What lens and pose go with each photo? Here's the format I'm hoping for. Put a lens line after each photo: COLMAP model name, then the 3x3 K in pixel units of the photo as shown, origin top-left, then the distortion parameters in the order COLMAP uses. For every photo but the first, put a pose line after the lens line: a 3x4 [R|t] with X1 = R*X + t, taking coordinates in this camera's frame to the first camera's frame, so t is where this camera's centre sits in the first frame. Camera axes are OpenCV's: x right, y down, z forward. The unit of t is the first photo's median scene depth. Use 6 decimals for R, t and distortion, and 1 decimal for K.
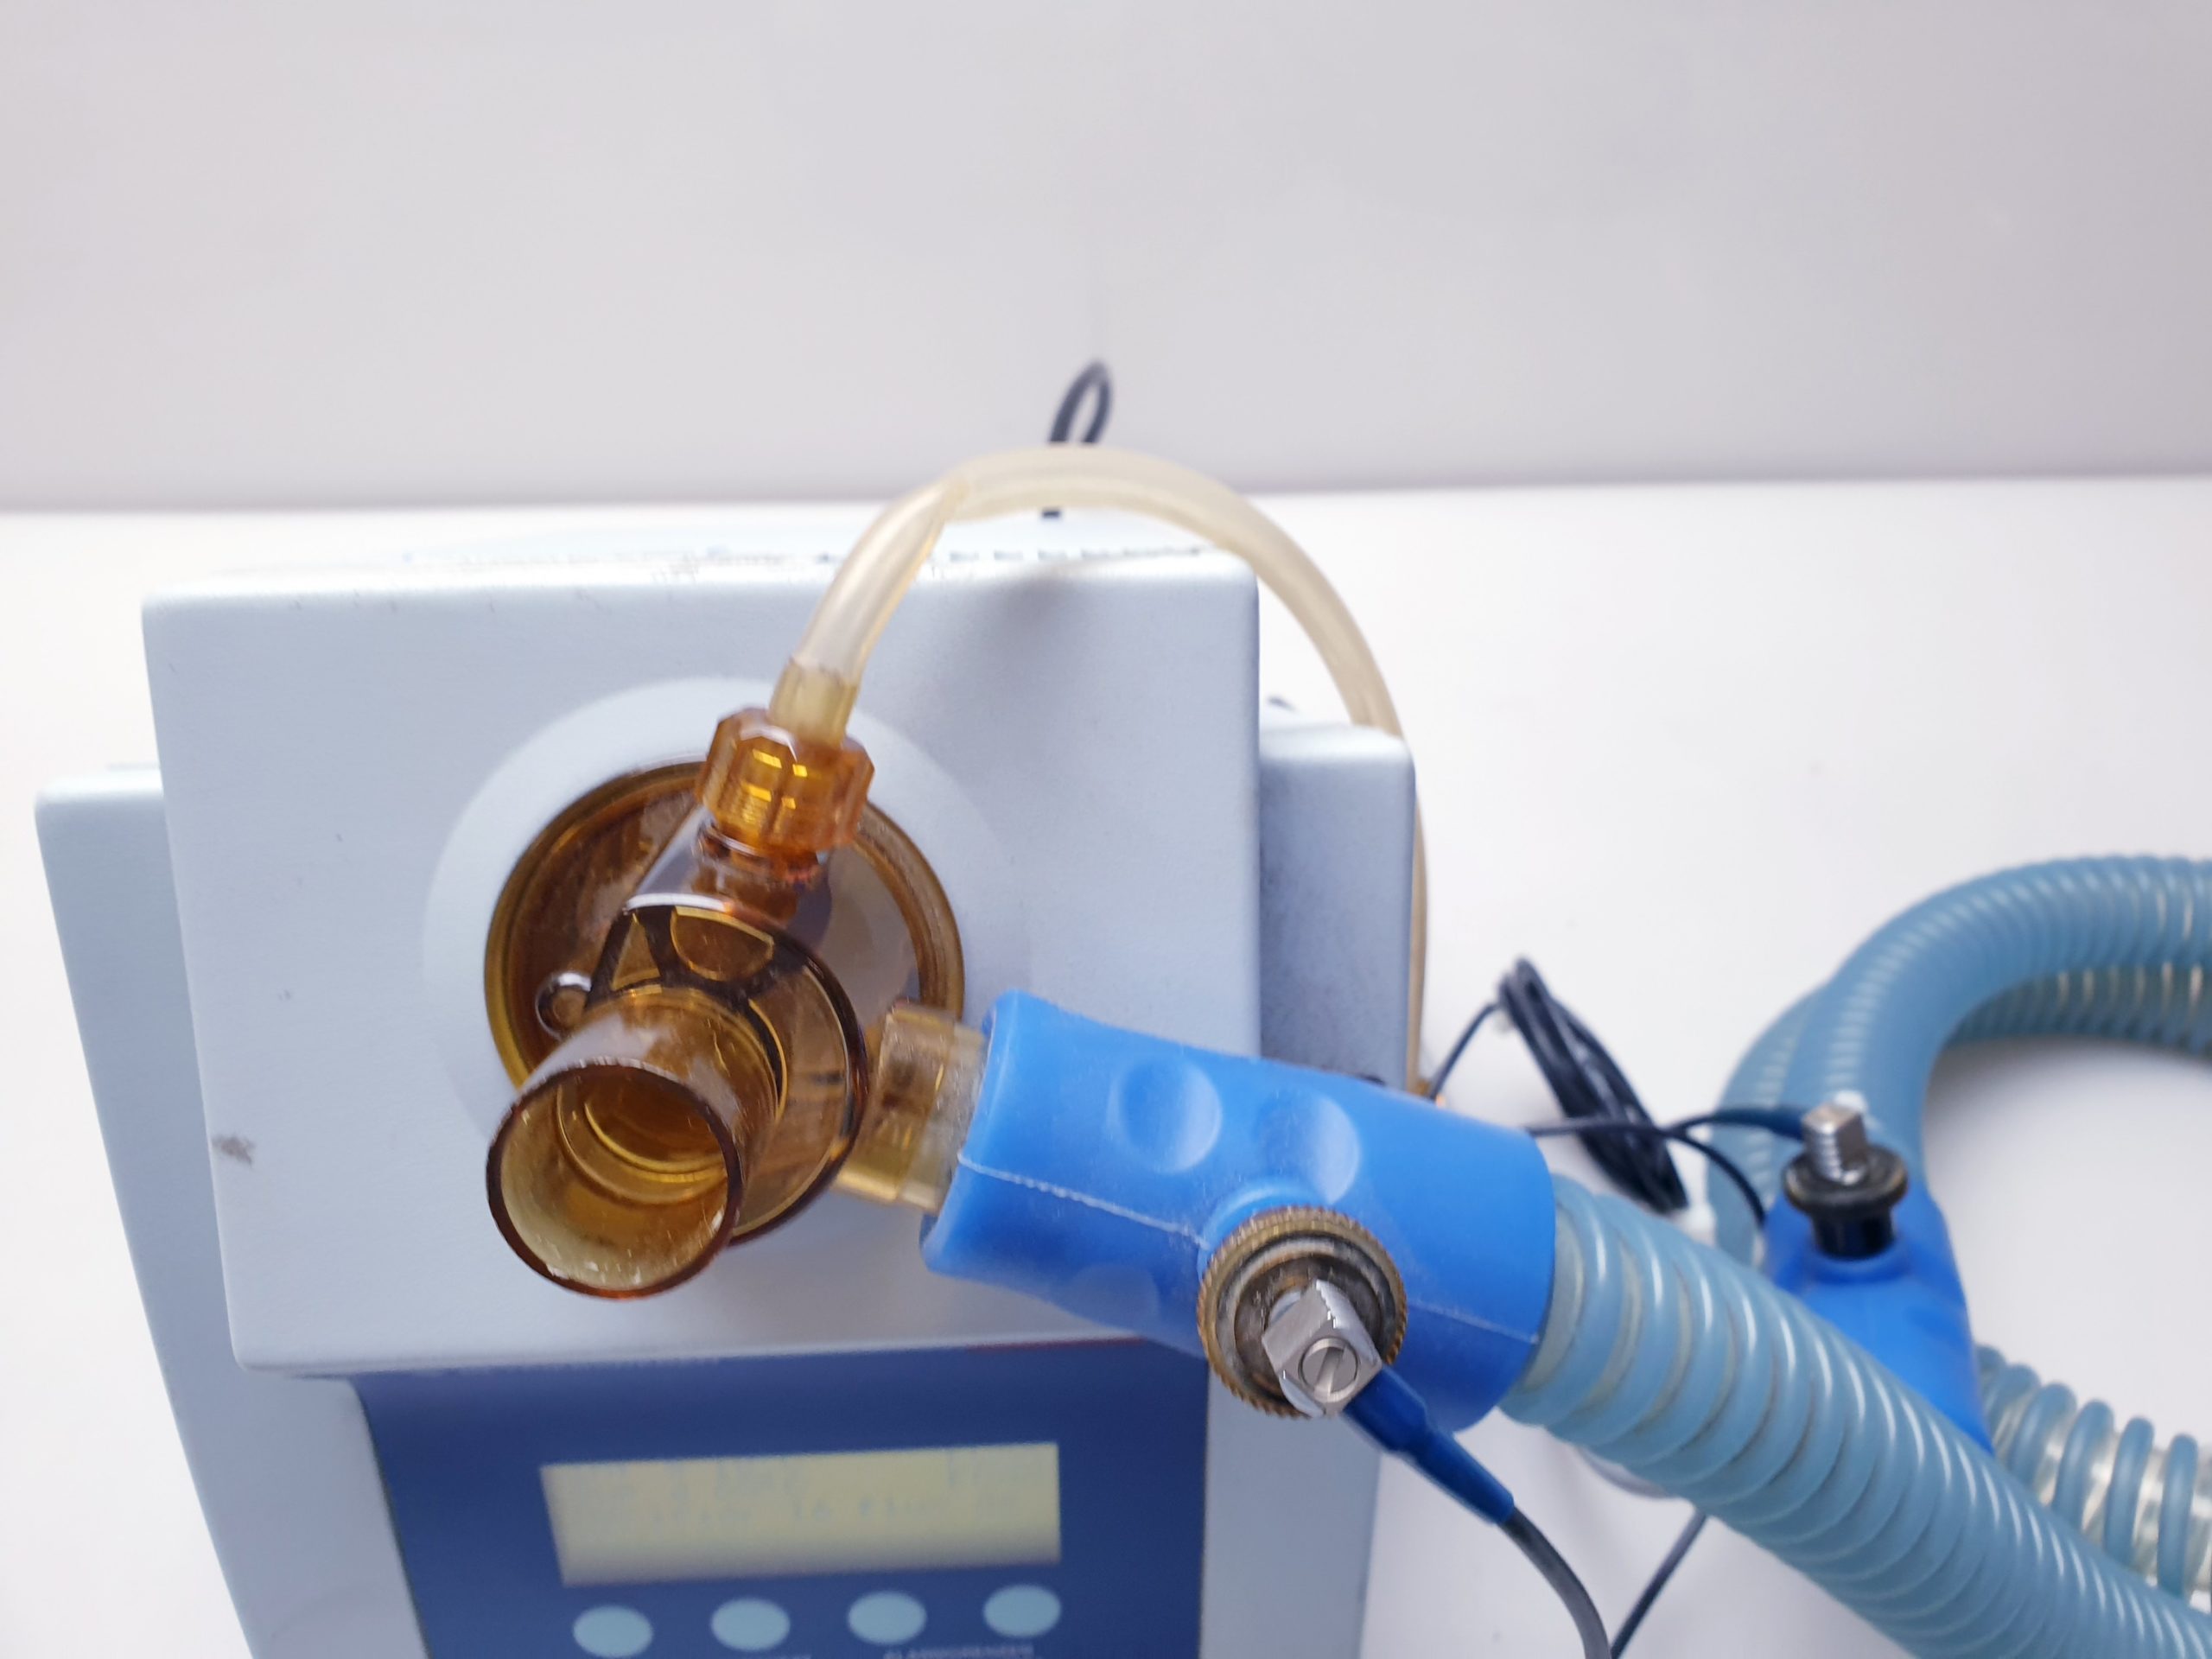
lens RADIAL K [[1781.2, 0, 1106.0], [0, 1781.2, 829.5], [0, 0, 1]] dist [-0.001048, -0.006017]
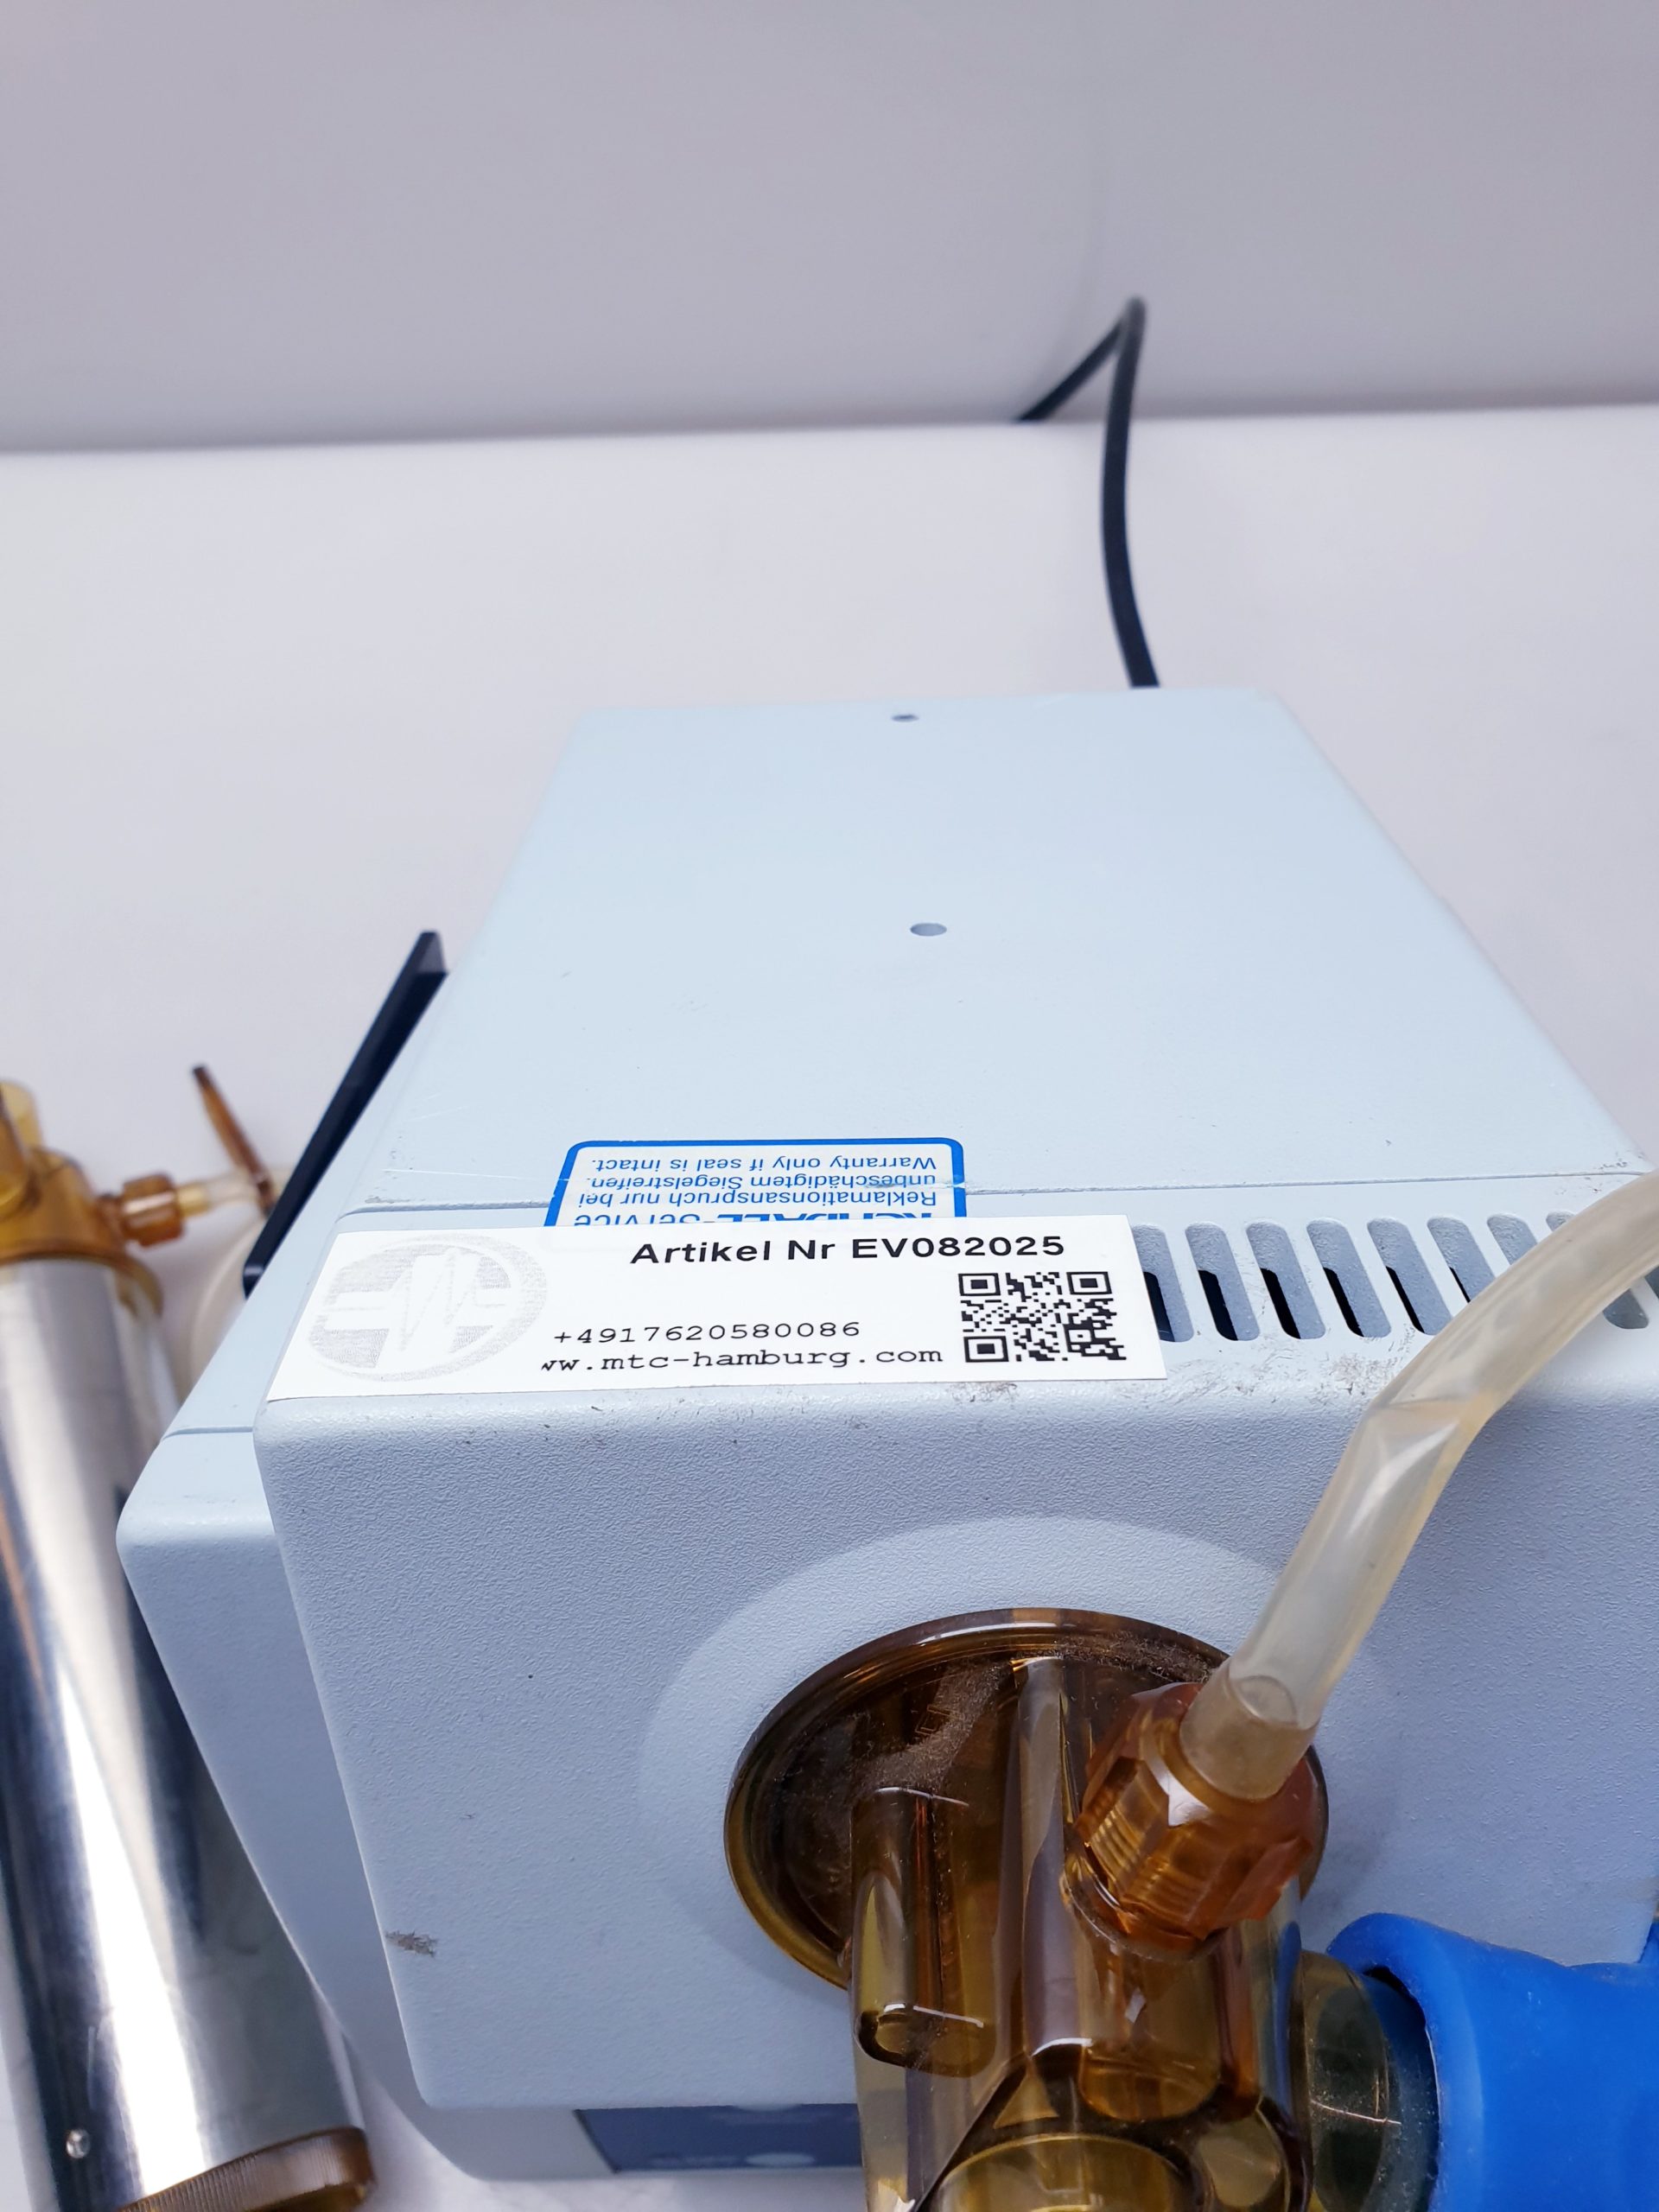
lens RADIAL K [[1736.8, 0, 829.5], [0, 1736.8, 1106.0], [0, 0, 1]] dist [0.119566, -0.308380]
pose [[0.998134, 0.018584, -0.058169, -0.302276], [0.000635, 0.949358, 0.314196, -0.533012], [0.061062, -0.313646, 0.947574, 0.423843]]
